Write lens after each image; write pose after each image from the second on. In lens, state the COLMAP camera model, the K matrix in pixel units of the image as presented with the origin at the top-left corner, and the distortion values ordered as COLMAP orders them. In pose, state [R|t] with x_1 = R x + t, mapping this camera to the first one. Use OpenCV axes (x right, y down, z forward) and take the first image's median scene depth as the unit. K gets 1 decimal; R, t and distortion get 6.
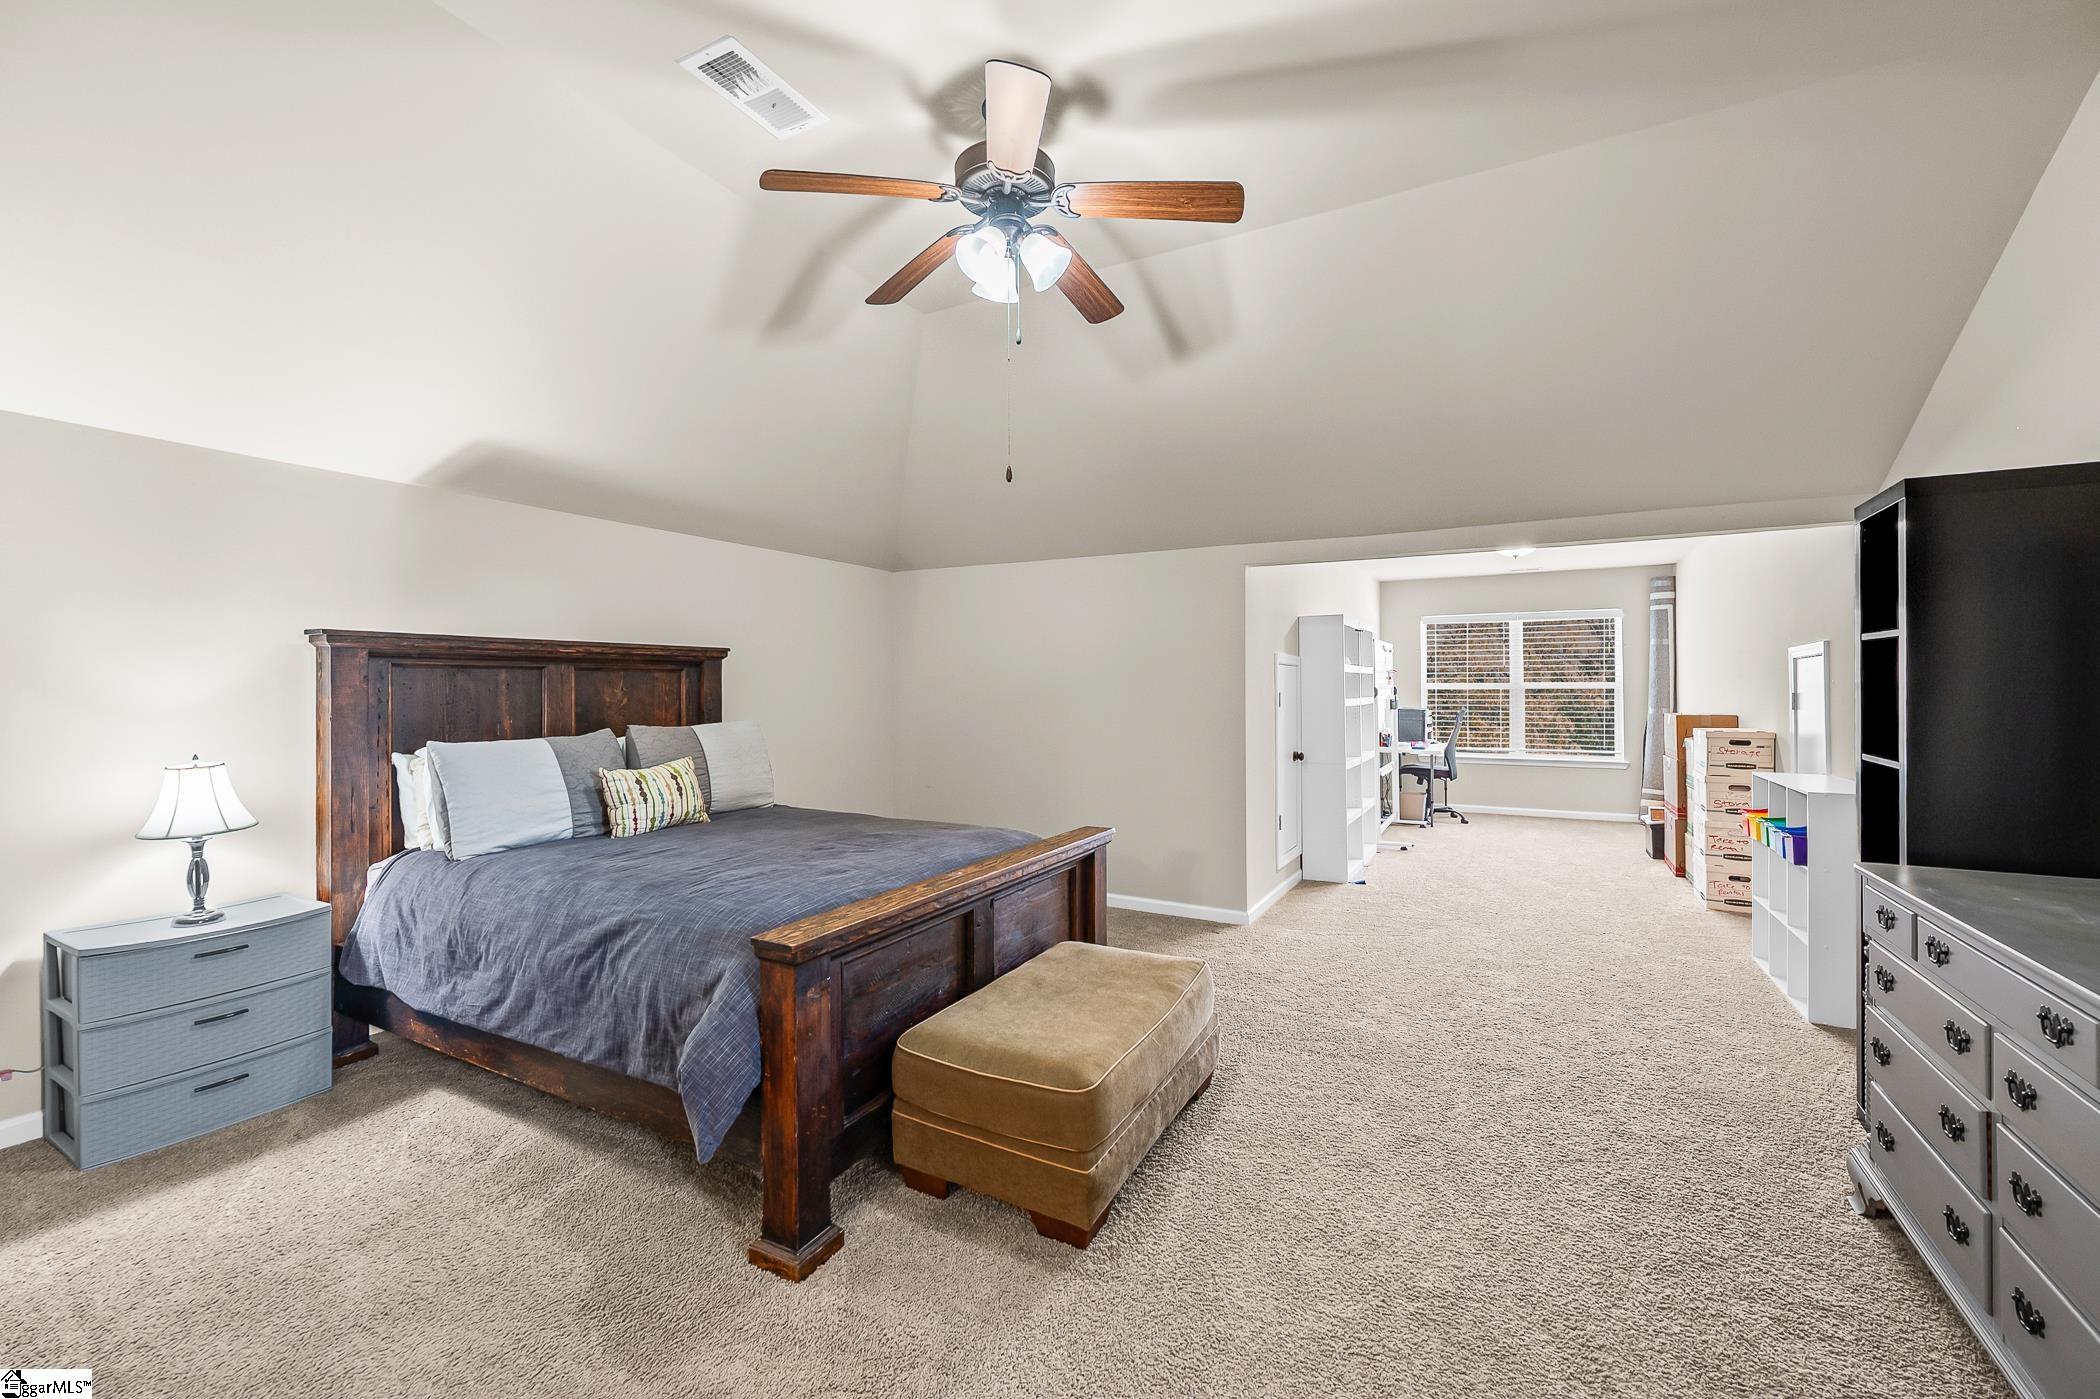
lens RADIAL K [[847.6, 0, 1065.6], [0, 847.6, 692.5], [0, 0, 1]] dist [-0.000509, -0.000010]
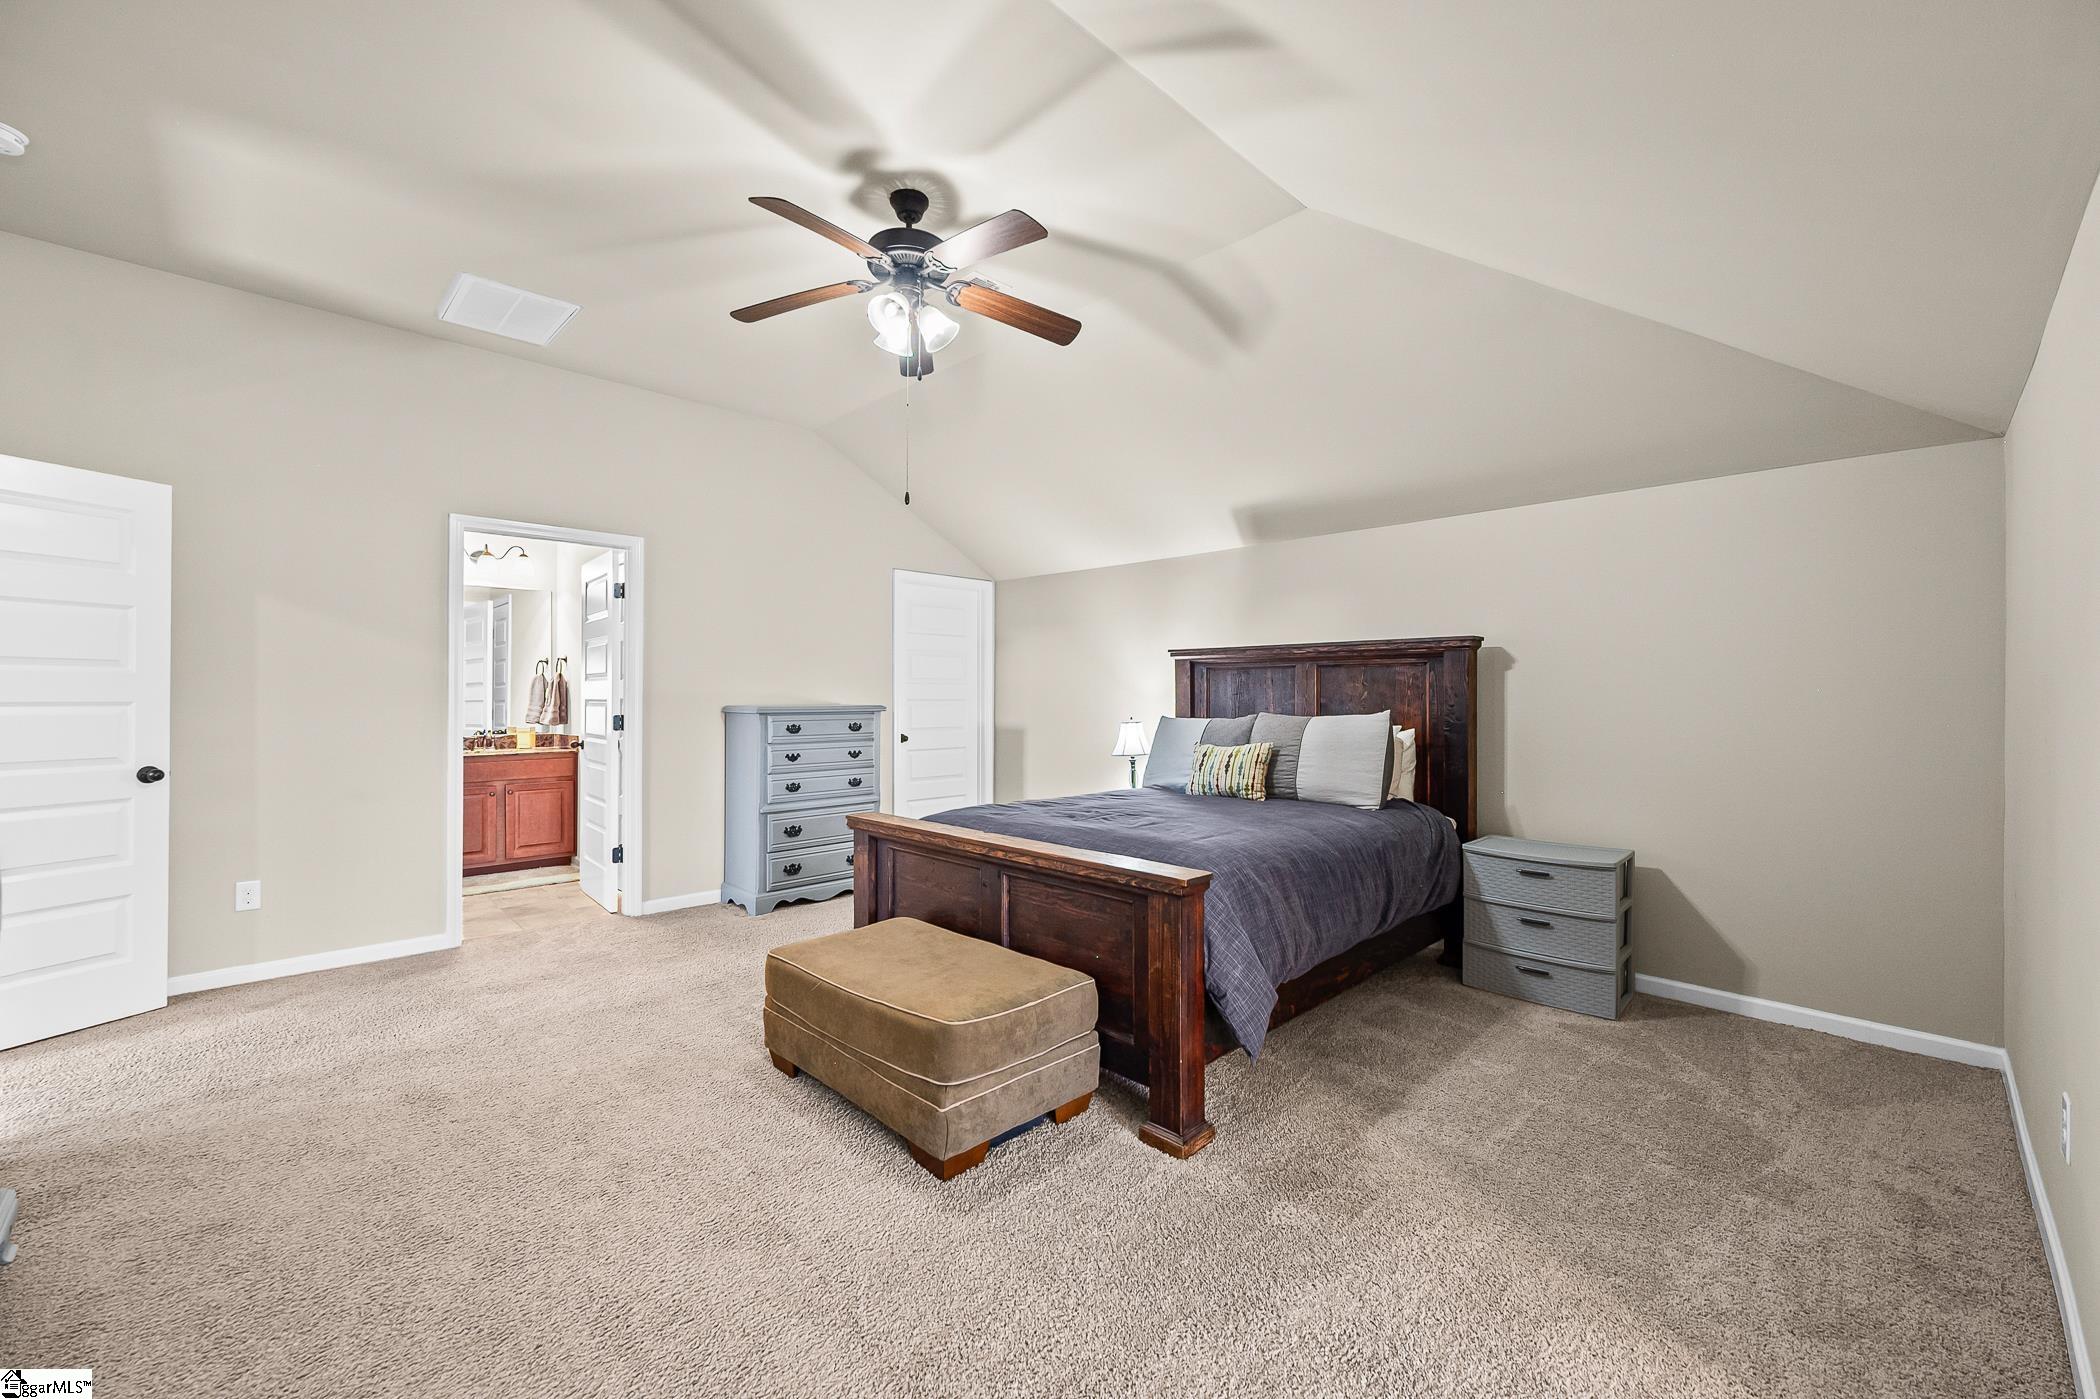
lens RADIAL K [[847.6, 0, 1063.7], [0, 847.6, 692.3], [0, 0, 1]] dist [-0.000509, -0.000010]
pose [[-0.284905, -0.002721, -0.958552, 0.766714], [-0.012822, 0.999917, 0.000972, 0.014009], [0.958470, 0.012567, -0.284917, 1.162862]]
